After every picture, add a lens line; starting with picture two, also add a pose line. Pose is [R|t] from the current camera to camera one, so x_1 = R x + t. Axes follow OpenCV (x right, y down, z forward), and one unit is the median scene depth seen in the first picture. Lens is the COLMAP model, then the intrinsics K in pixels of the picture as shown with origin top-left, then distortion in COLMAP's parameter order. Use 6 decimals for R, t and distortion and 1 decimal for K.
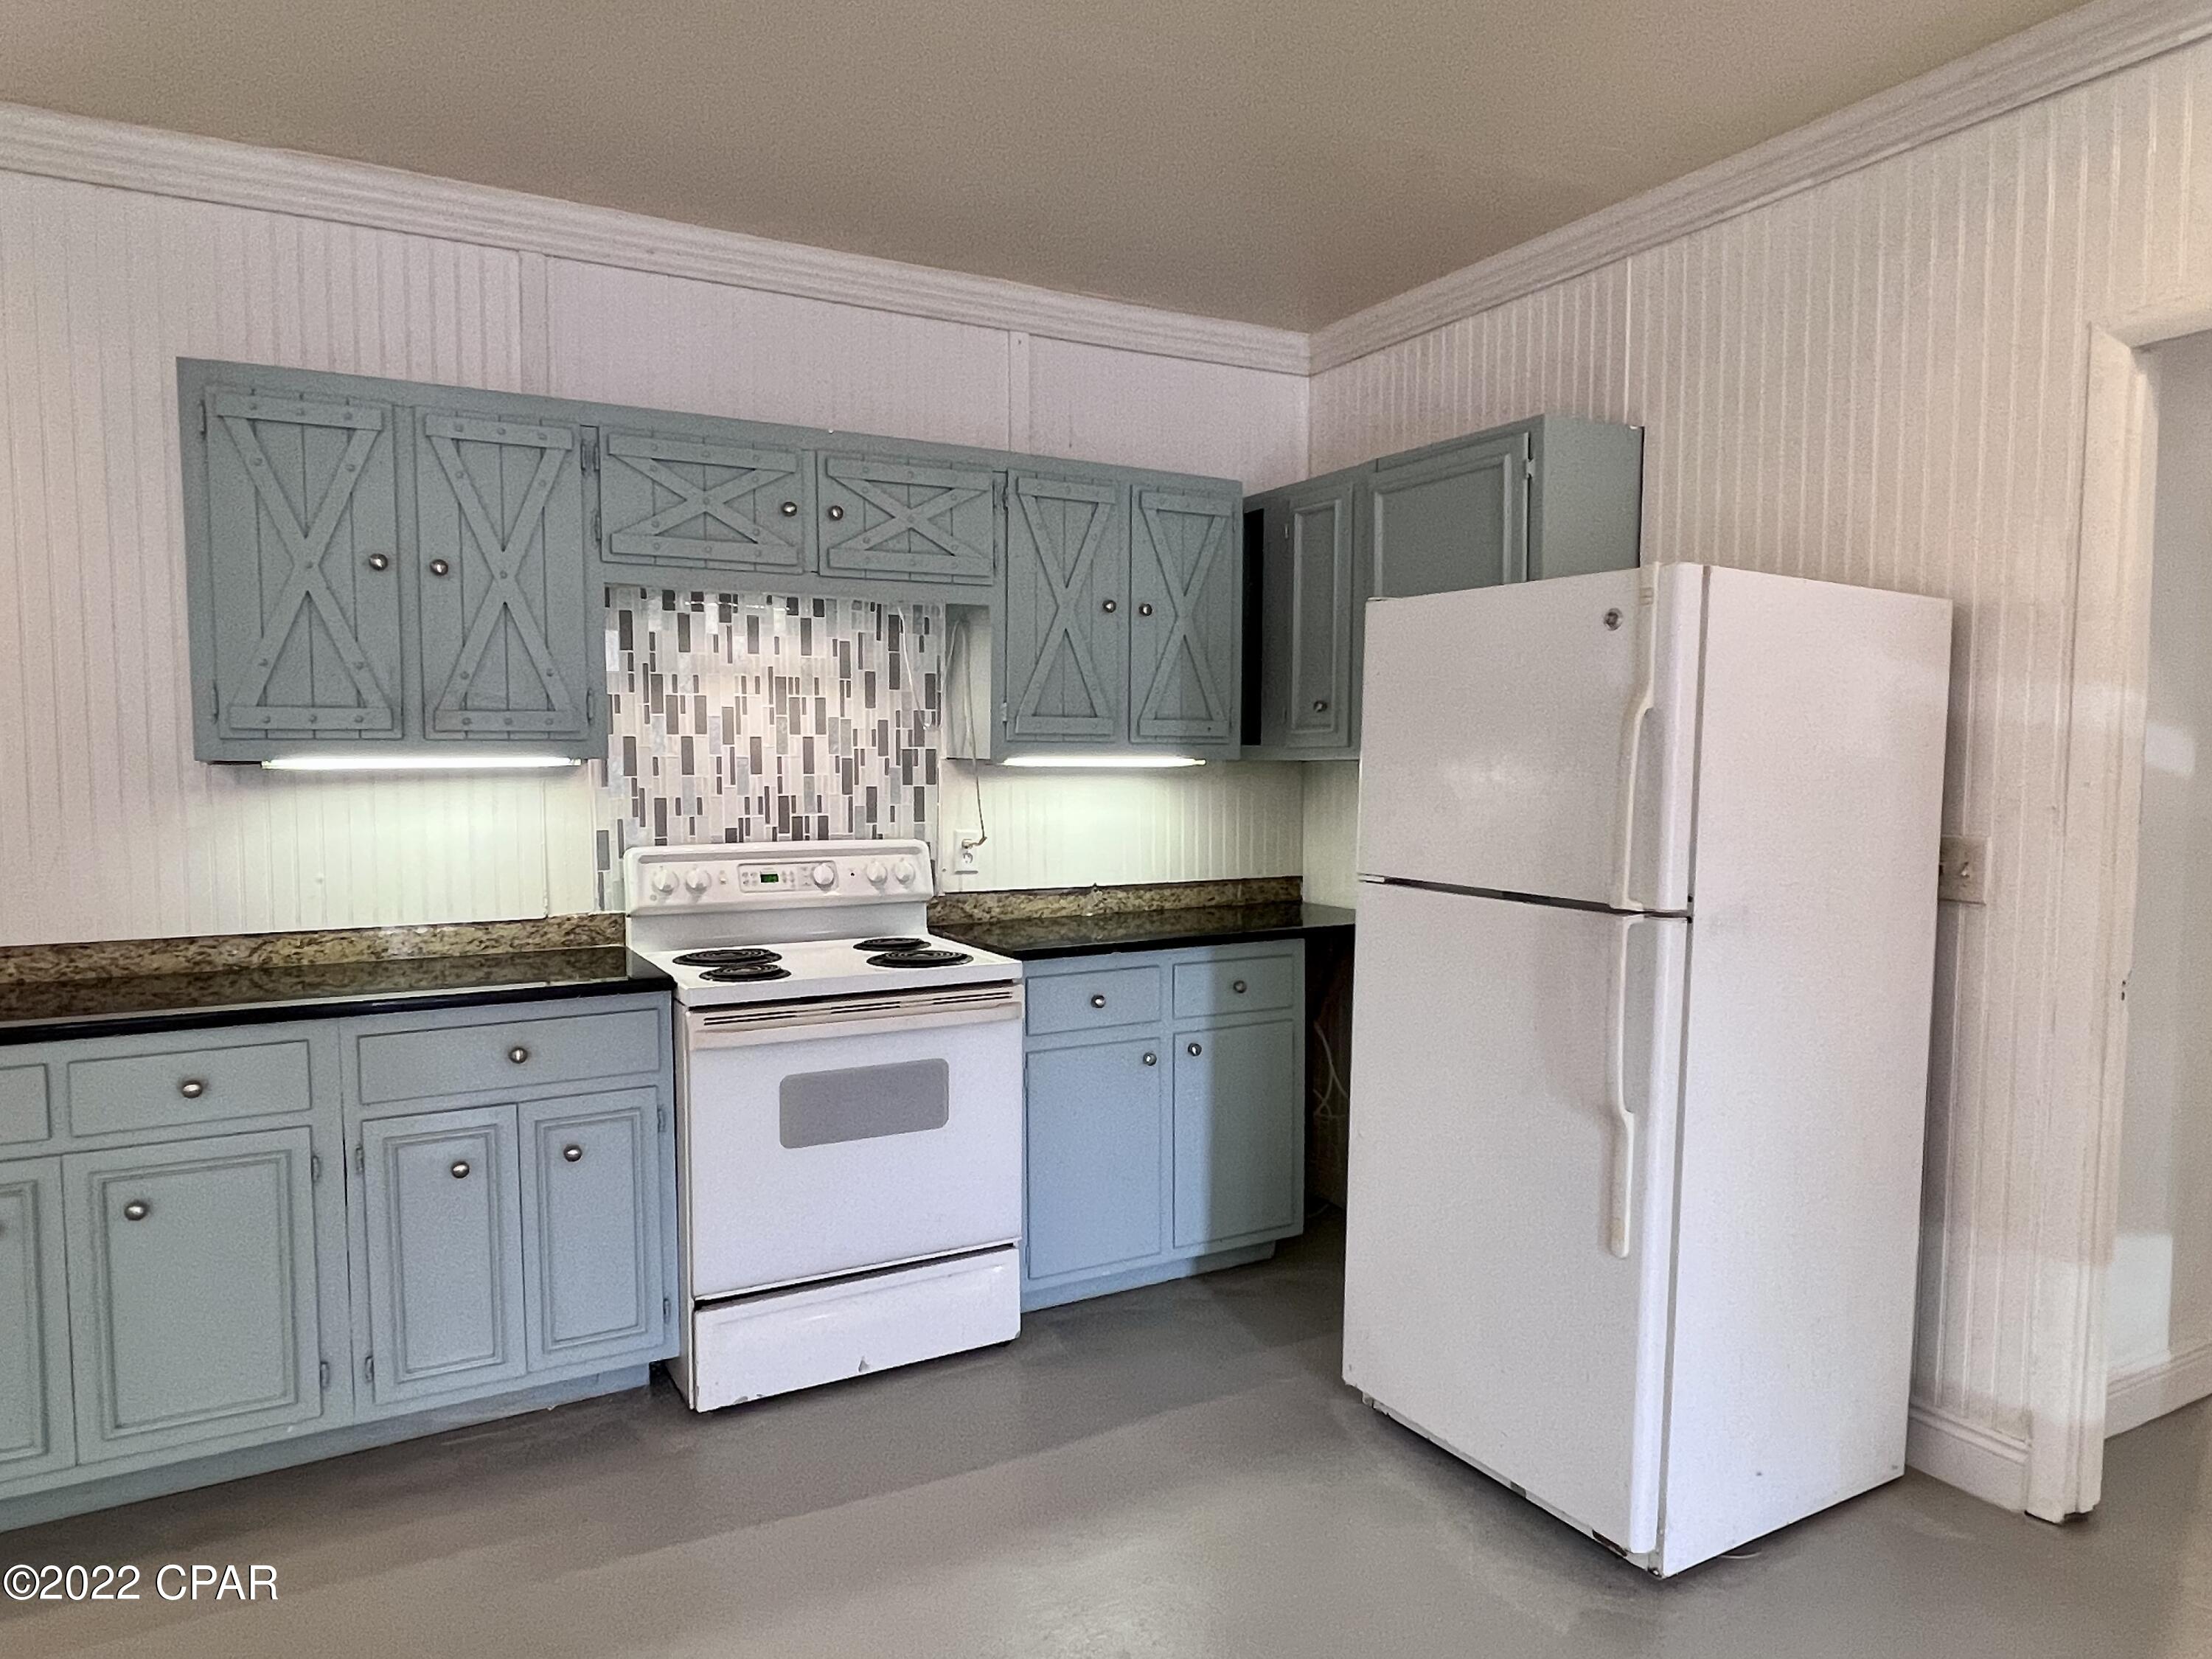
lens RADIAL K [[1389.5, 0, 1113.6], [0, 1389.5, 830.4], [0, 0, 1]] dist [-0.001697, -0.001902]
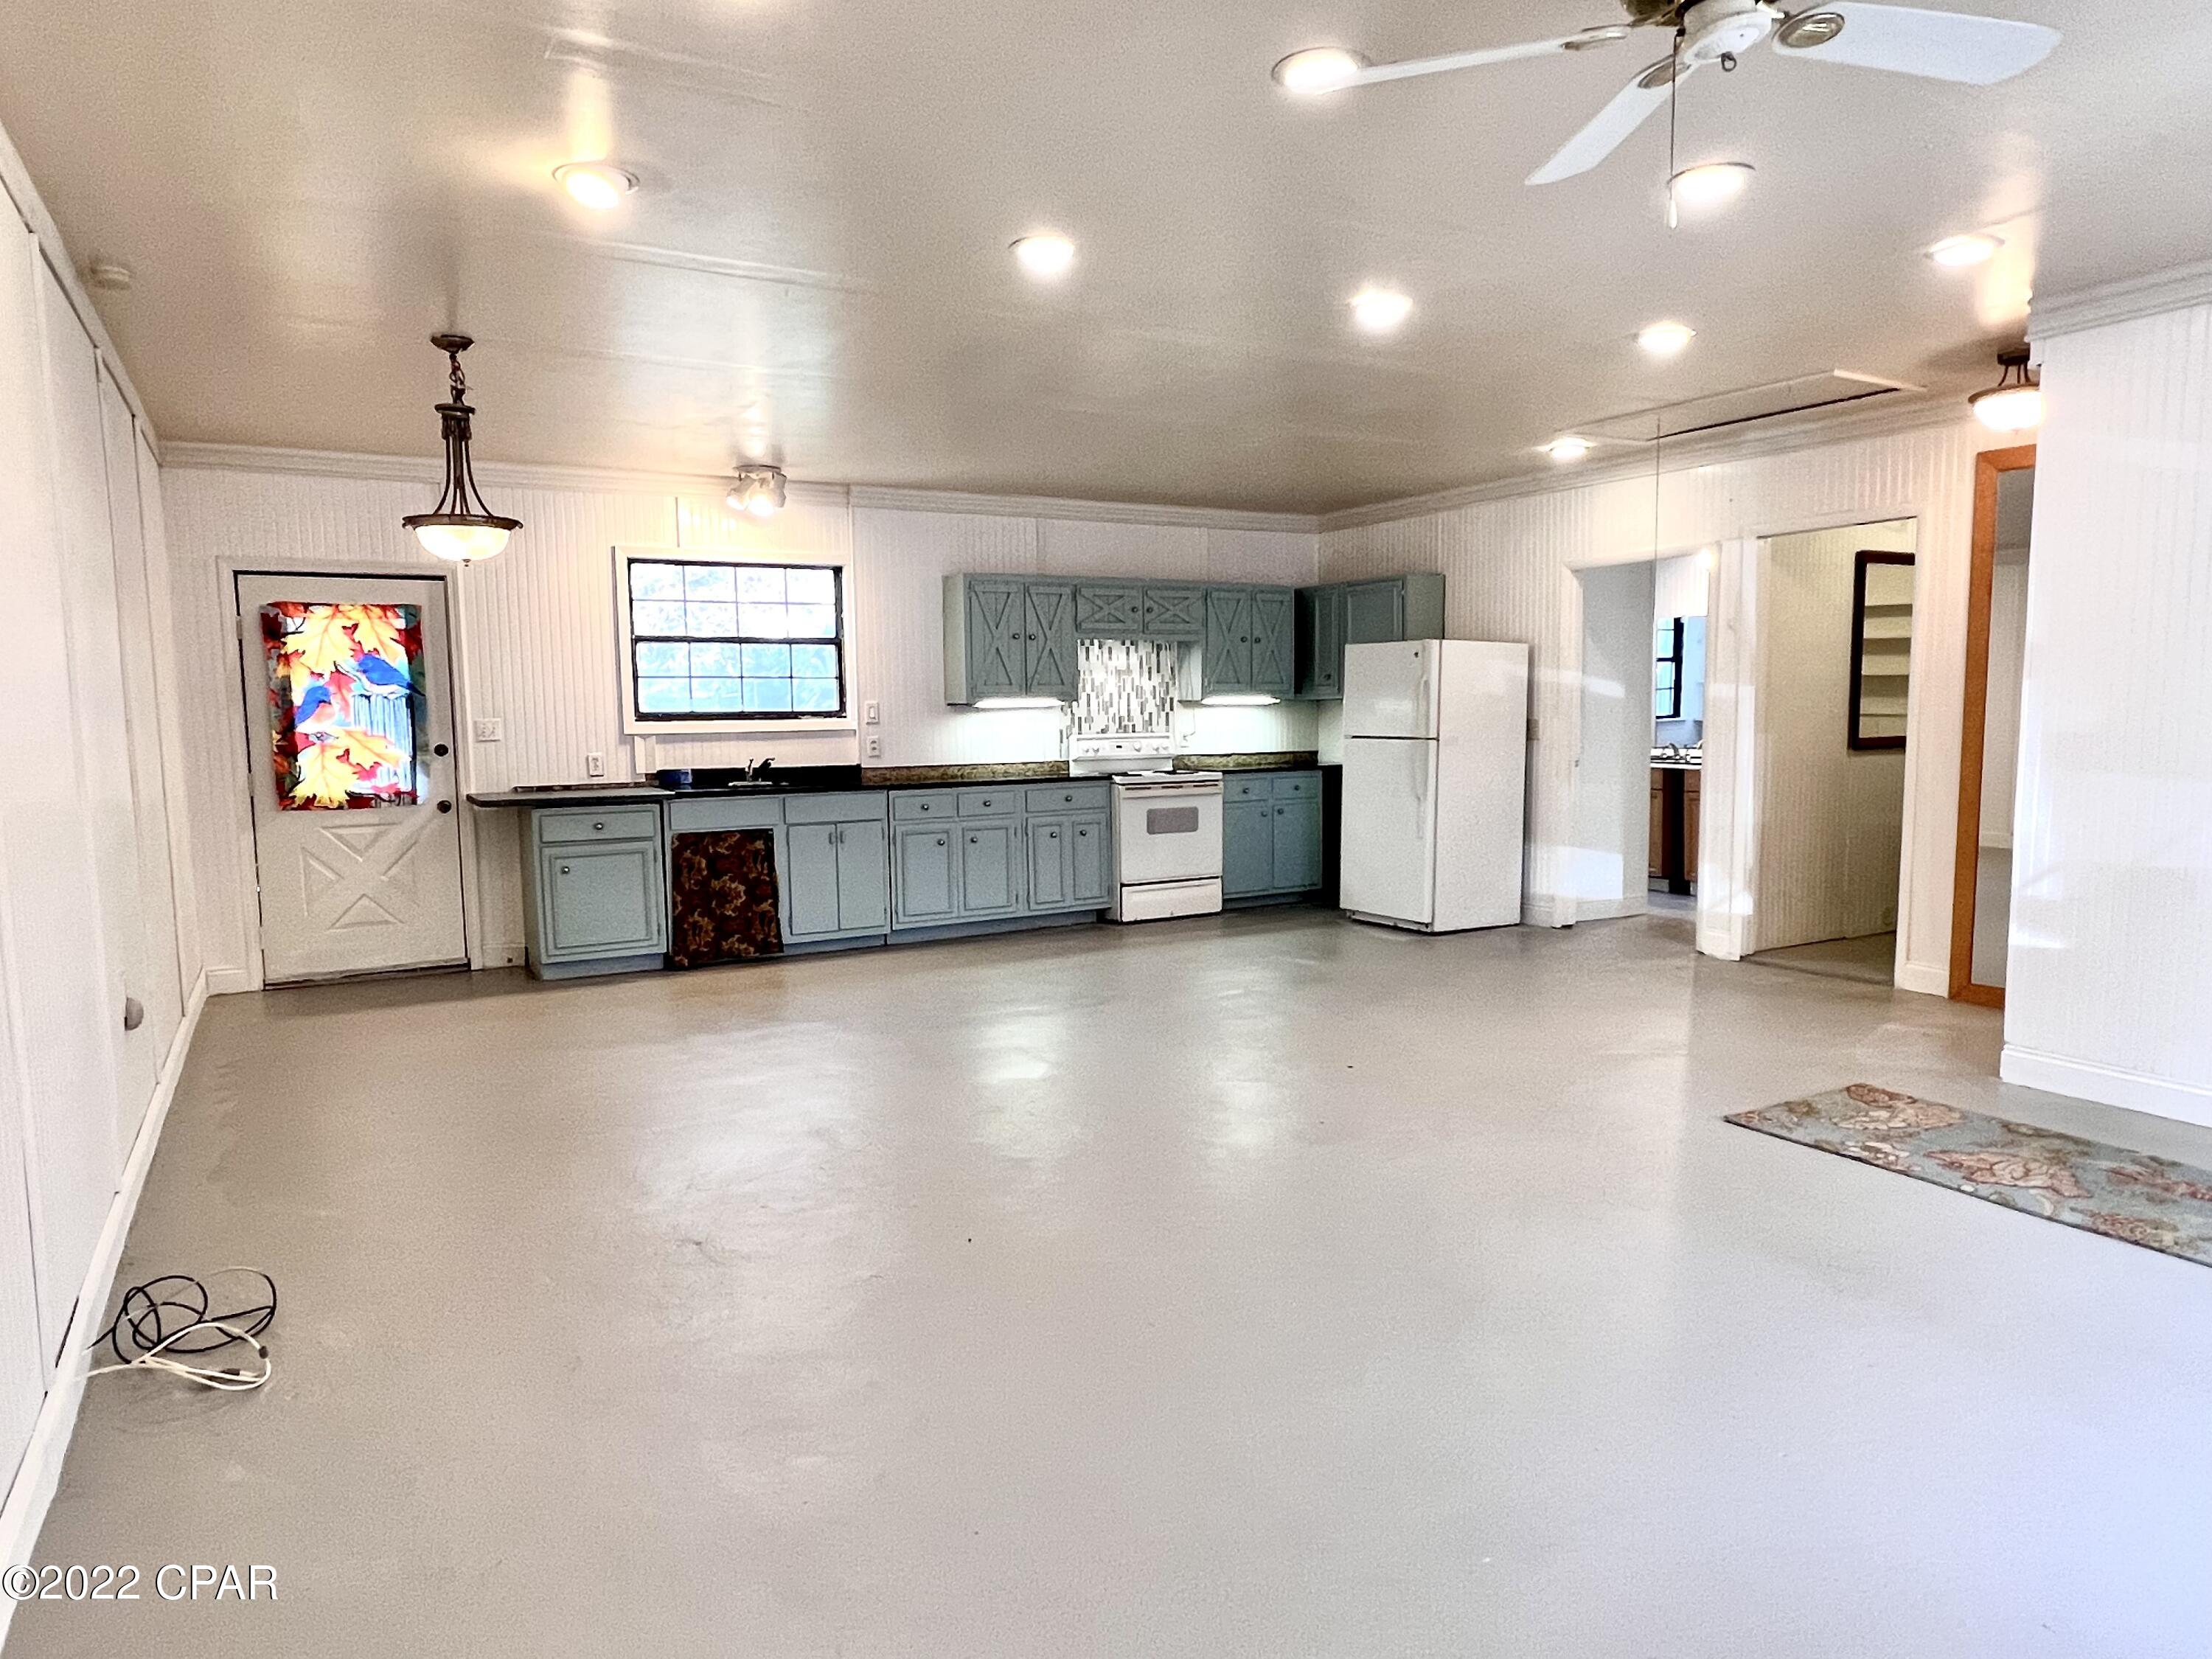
lens RADIAL K [[1389.5, 0, 1101.9], [0, 1389.5, 841.7], [0, 0, 1]] dist [-0.001697, -0.001902]
pose [[0.999816, -0.017018, 0.008902, -0.305388], [0.016634, 0.998996, 0.041607, 0.103202], [-0.009601, -0.041451, 0.999094, -1.623899]]
